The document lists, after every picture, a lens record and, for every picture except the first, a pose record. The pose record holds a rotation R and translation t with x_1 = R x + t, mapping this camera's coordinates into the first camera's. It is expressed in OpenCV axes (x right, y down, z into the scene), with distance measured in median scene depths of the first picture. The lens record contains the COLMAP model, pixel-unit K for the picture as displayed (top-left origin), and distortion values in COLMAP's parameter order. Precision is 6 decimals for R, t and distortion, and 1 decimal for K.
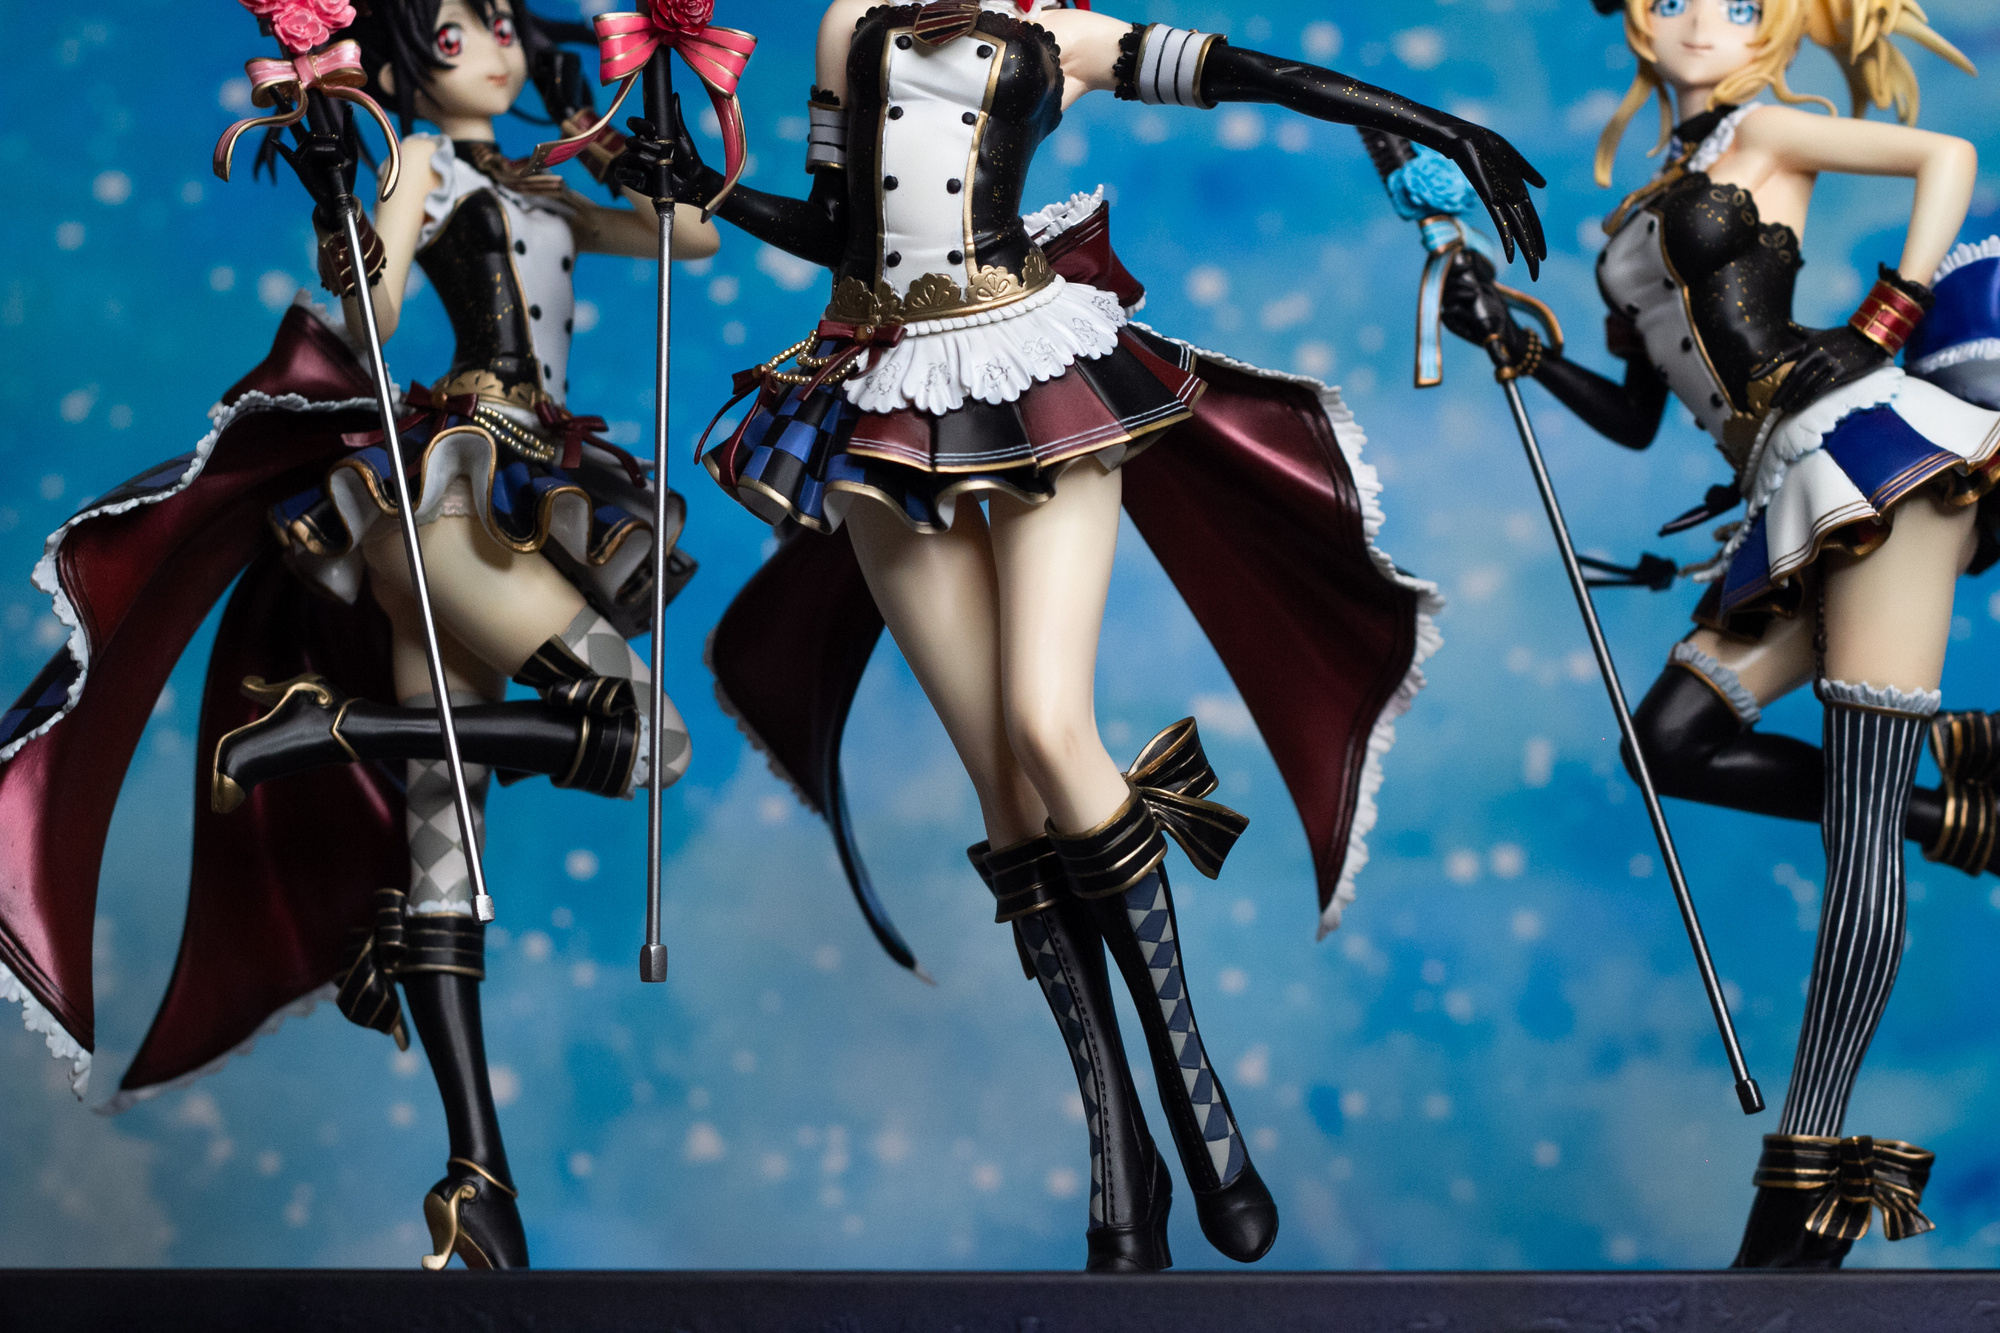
lens RADIAL K [[4803.9, 0, 1000.0], [0, 4803.9, 666.5], [0, 0, 1]] dist [-0.108575, 0.016703]
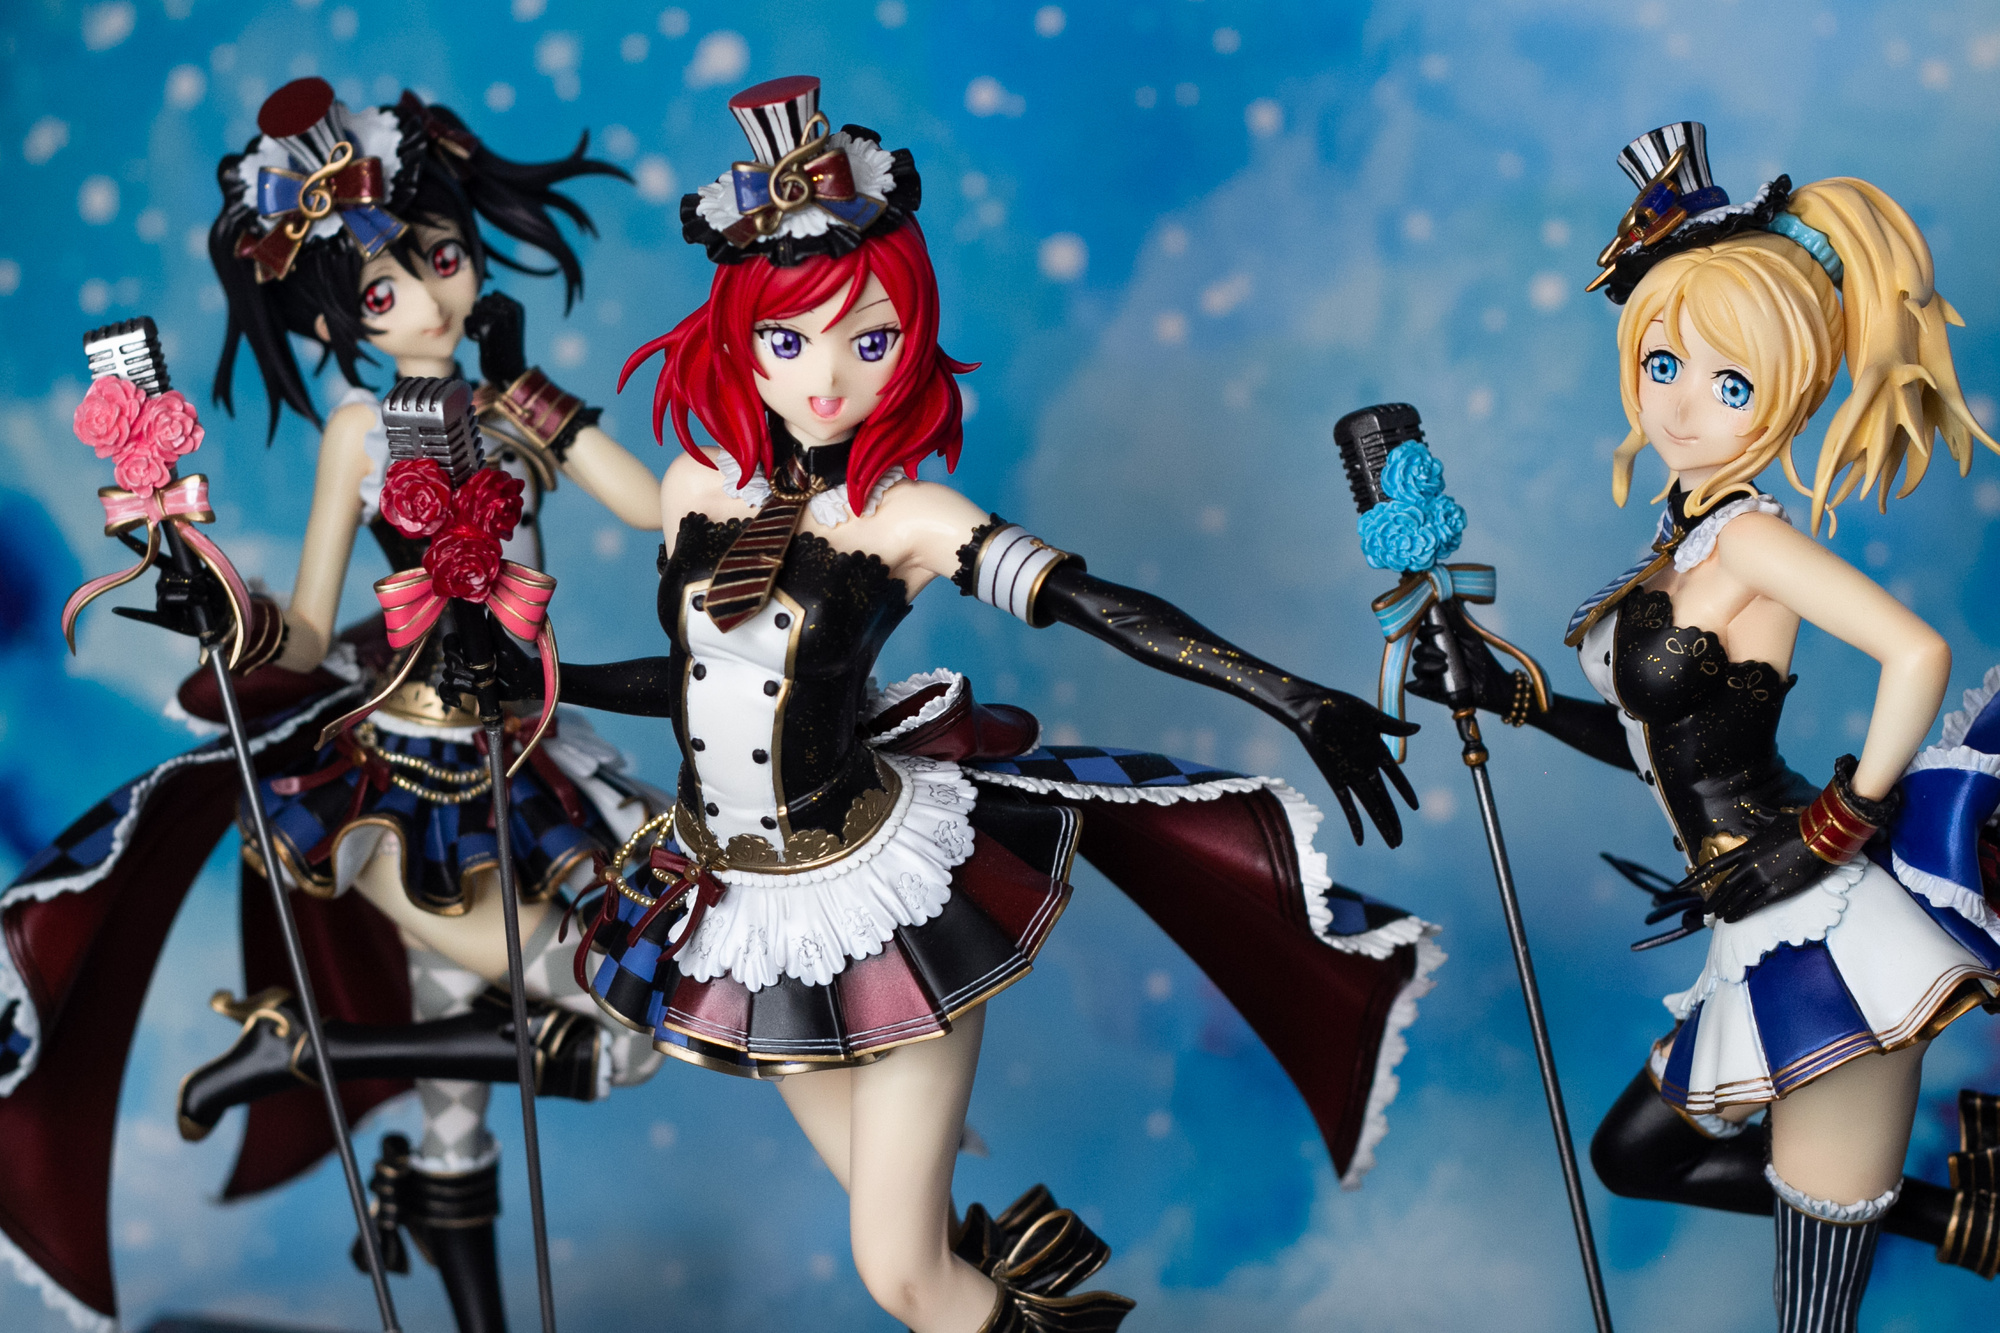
lens RADIAL K [[5466.0, 0, 927.8], [0, 5466.0, 631.1], [0, 0, 1]] dist [-0.071407, 0.049776]
pose [[0.954432, 0.060807, -0.292167, 0.318209], [0.081421, 0.888820, 0.450965, -0.575534], [0.287106, -0.454204, 0.843368, 0.116418]]
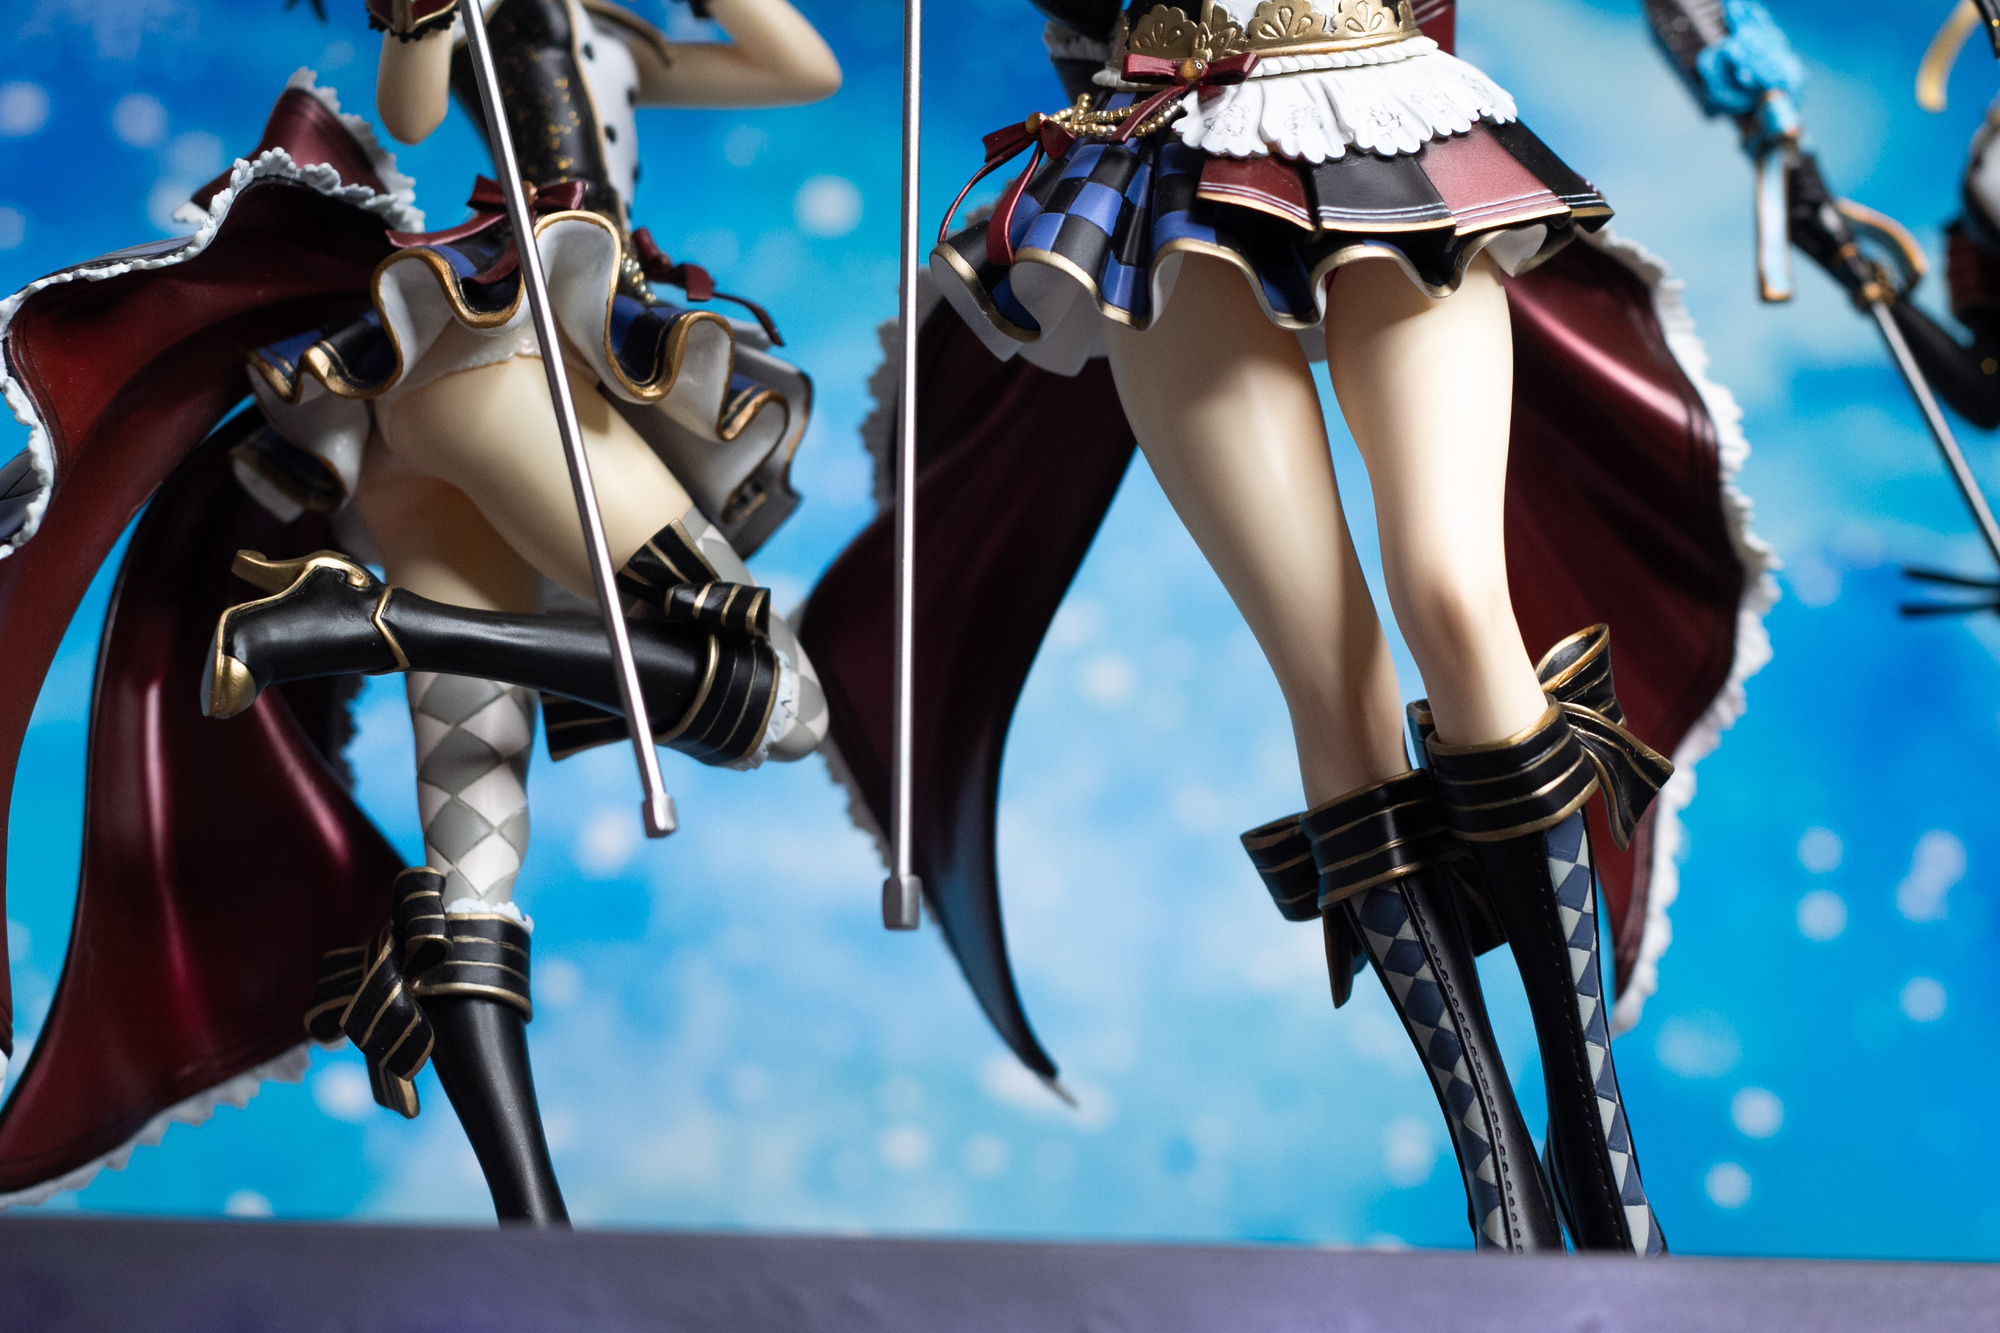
lens RADIAL K [[4979.7, 0, 1000.0], [0, 4979.7, 666.5], [0, 0, 1]] dist [-0.094475, -0.358445]
pose [[0.976080, 0.054704, 0.210417, -0.203836], [-0.010715, 0.978755, -0.204755, 0.169084], [-0.217148, 0.197603, 0.955929, 0.287840]]
